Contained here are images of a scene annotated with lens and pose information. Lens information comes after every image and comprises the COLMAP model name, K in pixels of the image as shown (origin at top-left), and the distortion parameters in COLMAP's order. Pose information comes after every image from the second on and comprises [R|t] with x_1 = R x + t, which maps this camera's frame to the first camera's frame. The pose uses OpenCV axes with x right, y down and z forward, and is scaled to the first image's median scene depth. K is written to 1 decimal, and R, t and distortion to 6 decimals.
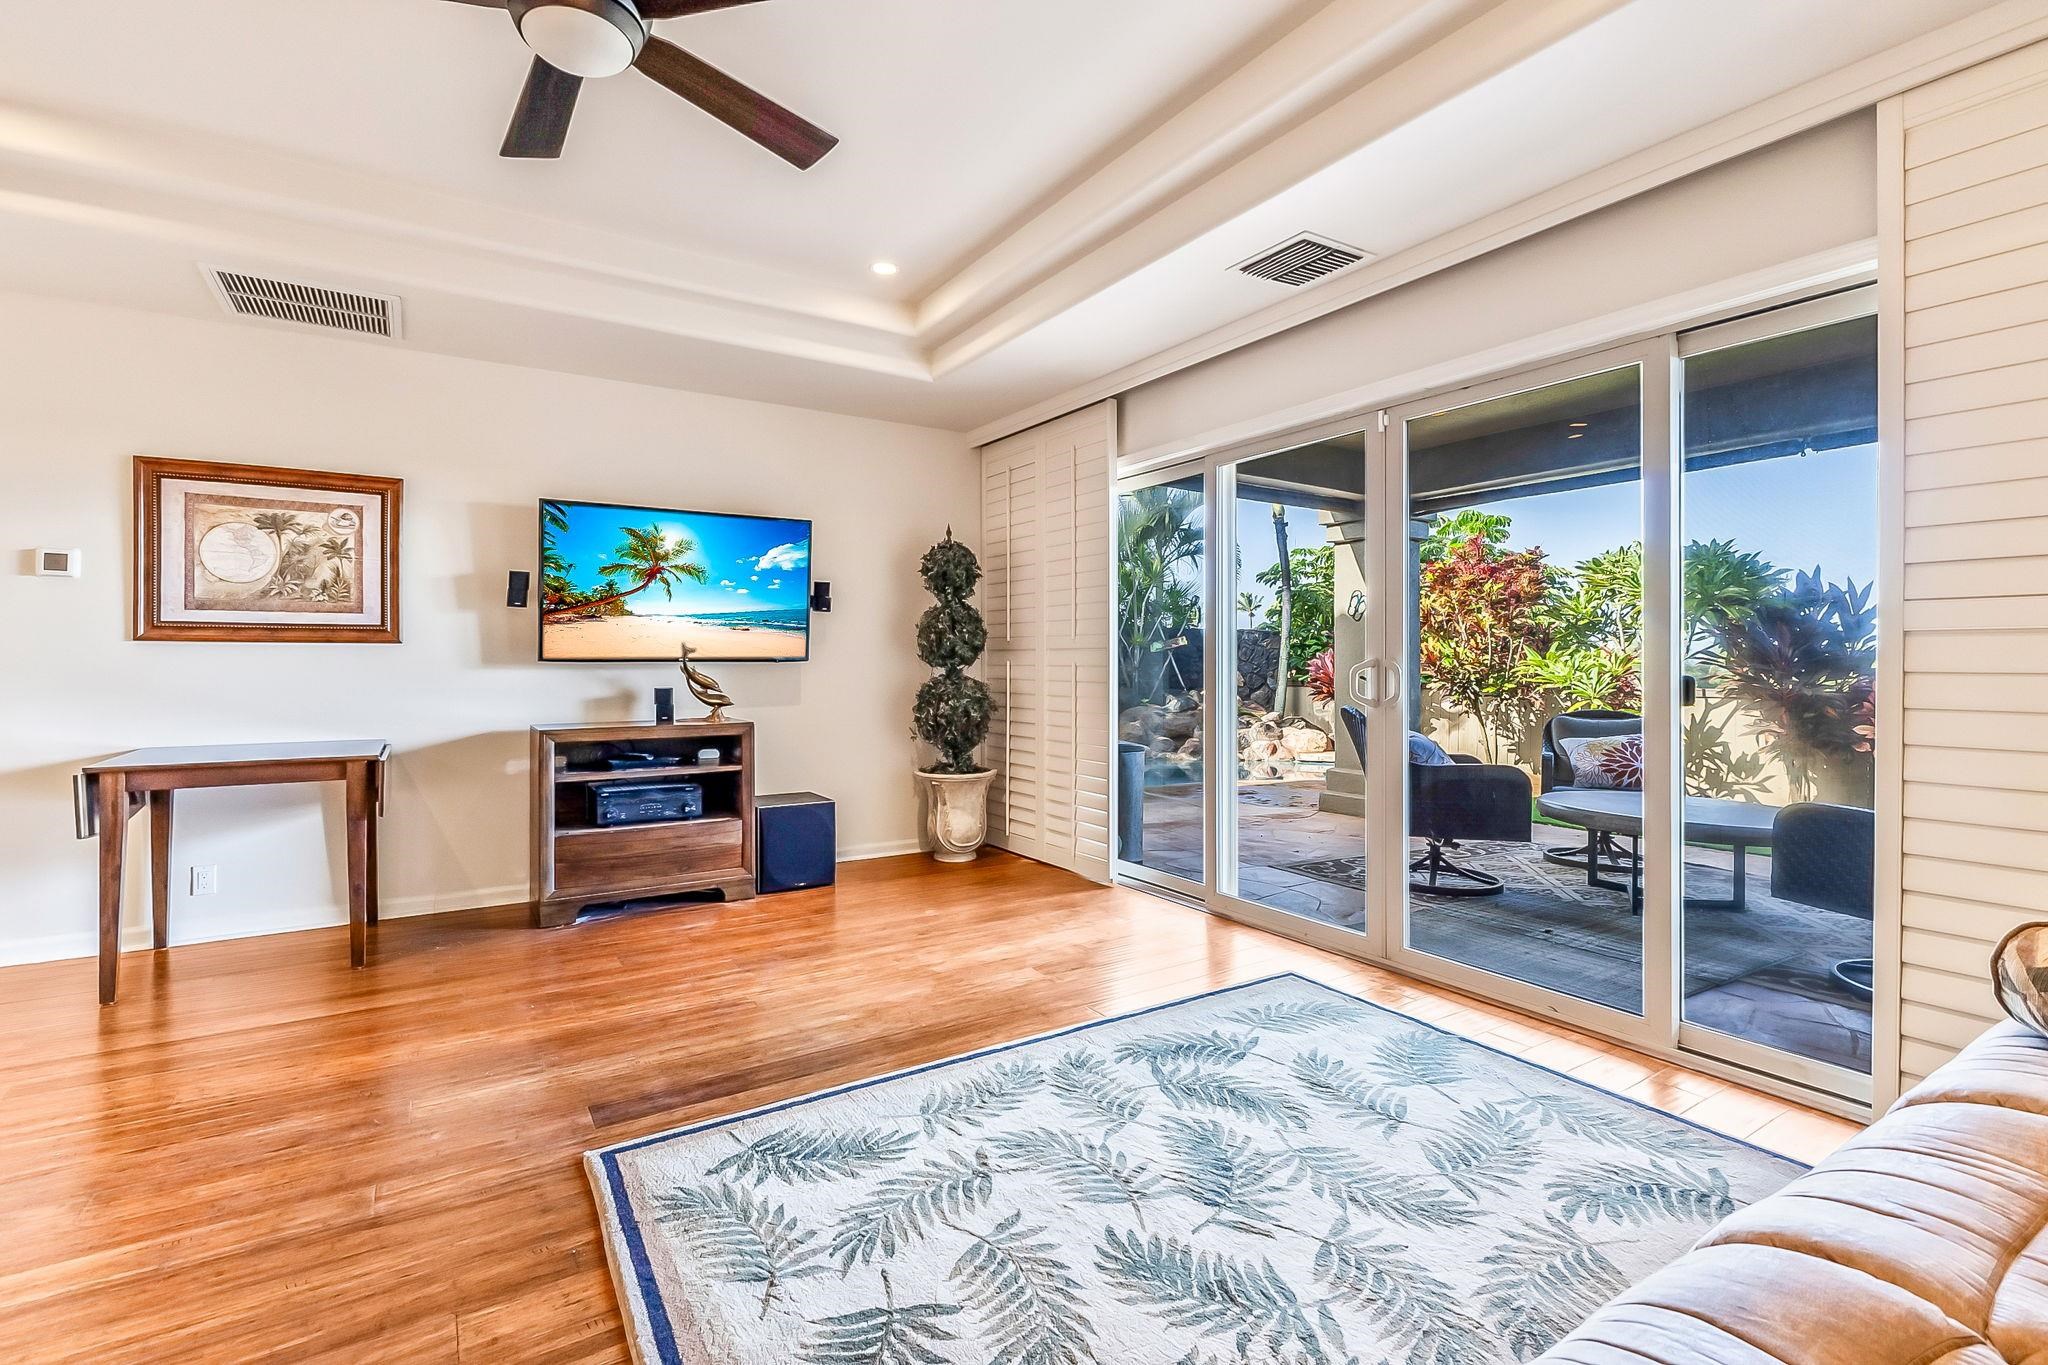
lens RADIAL K [[917.6, 0, 1029.3], [0, 917.6, 649.1], [0, 0, 1]] dist [-0.009652, 0.001097]
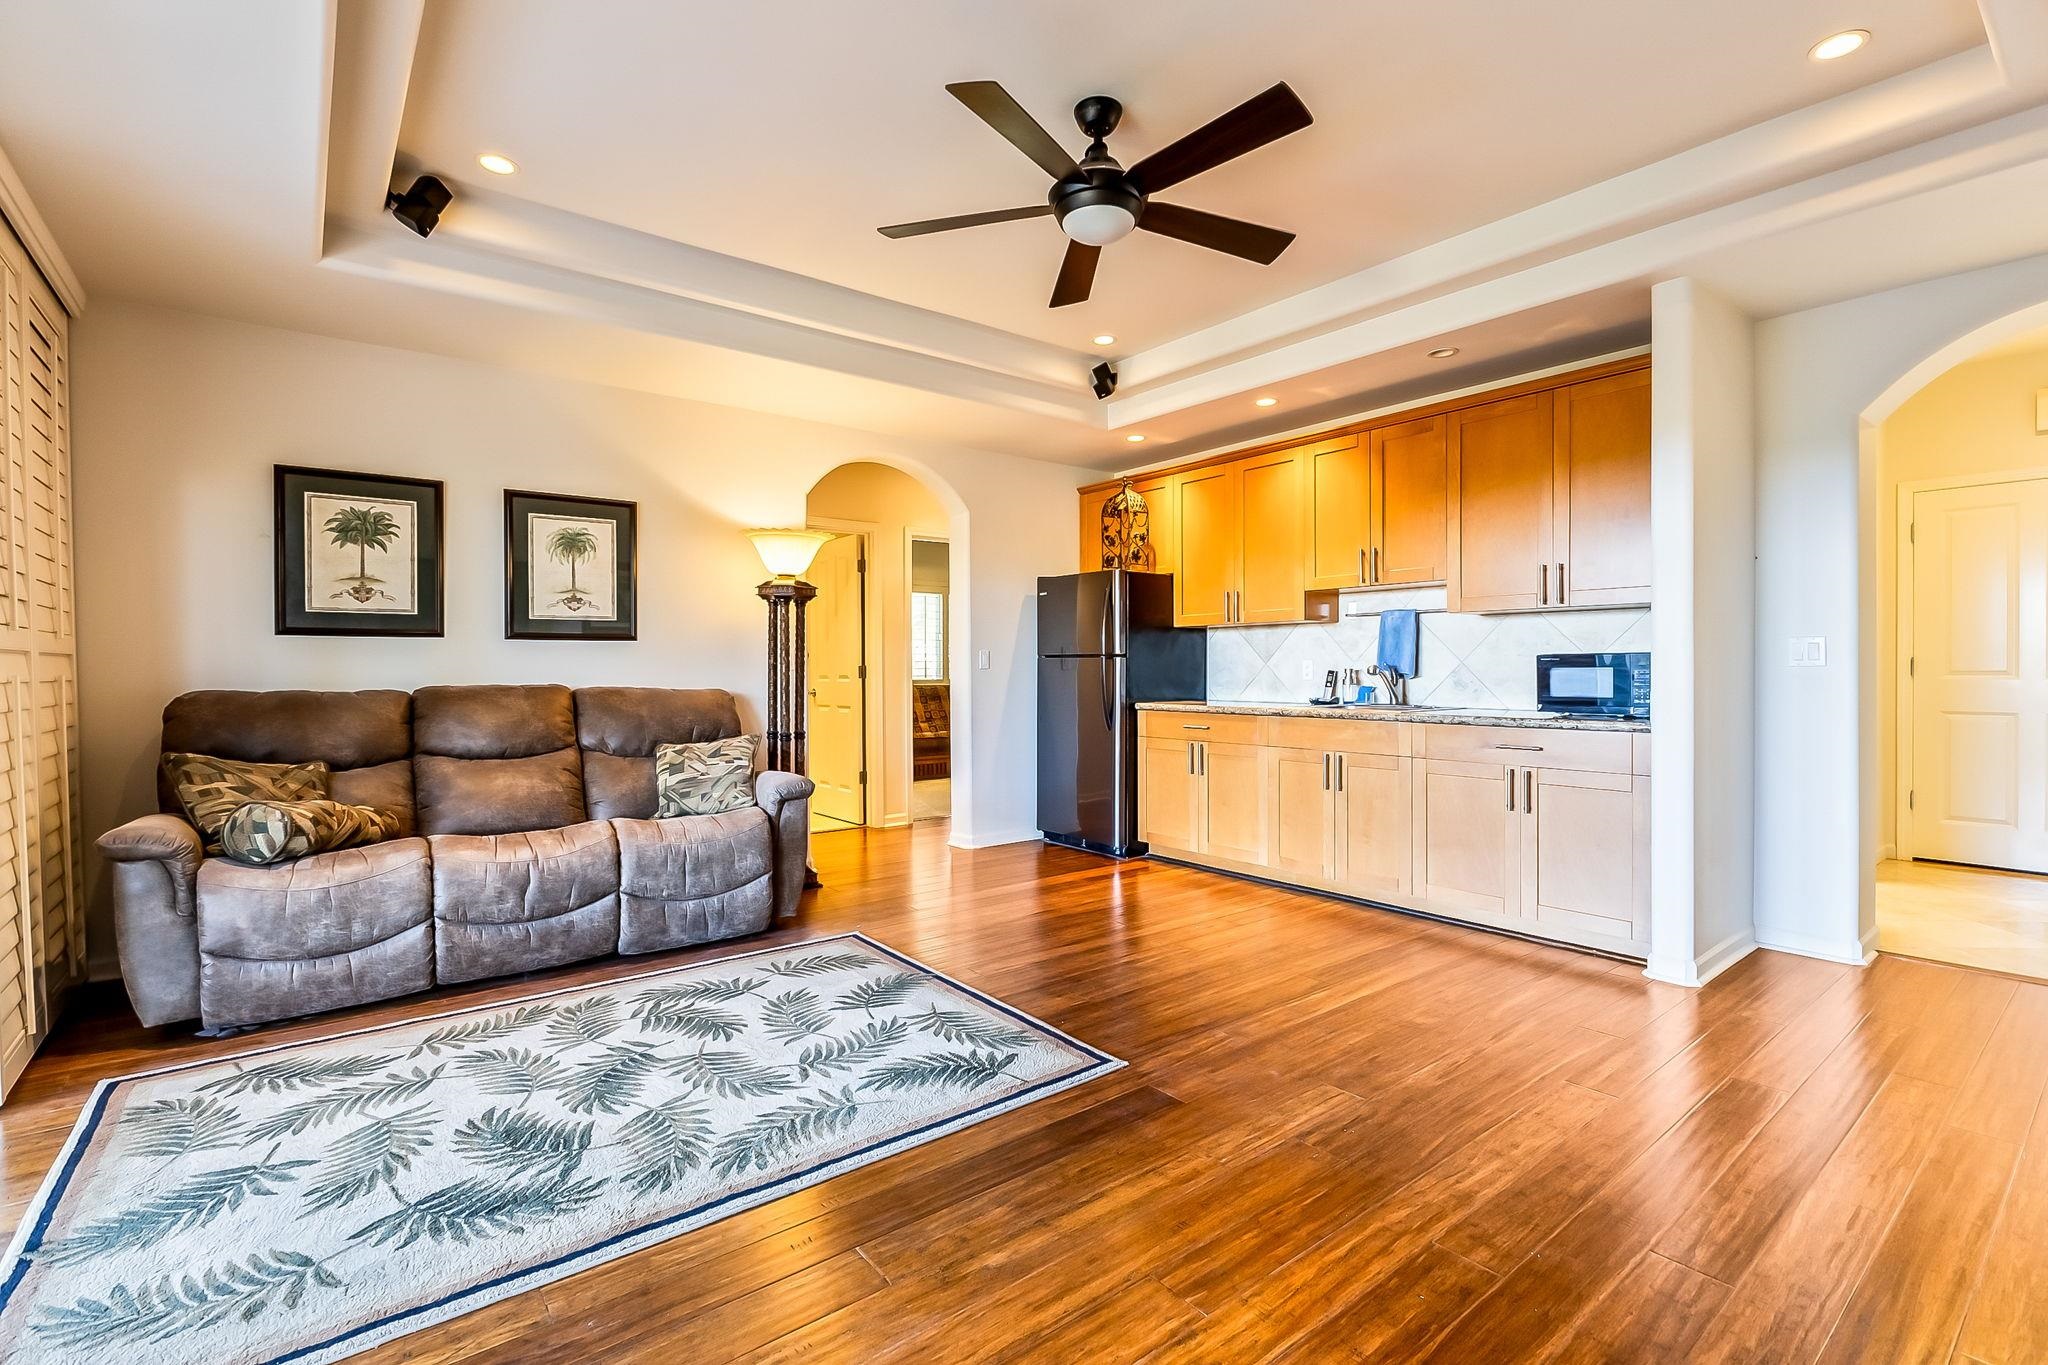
lens RADIAL K [[917.6, 0, 1033.1], [0, 917.6, 686.2], [0, 0, 1]] dist [-0.009652, 0.001097]
pose [[-0.995260, 0.007481, -0.096966, -0.233675], [0.006690, 0.999942, 0.008473, 0.024937], [0.097024, 0.007784, -0.995252, 2.162949]]
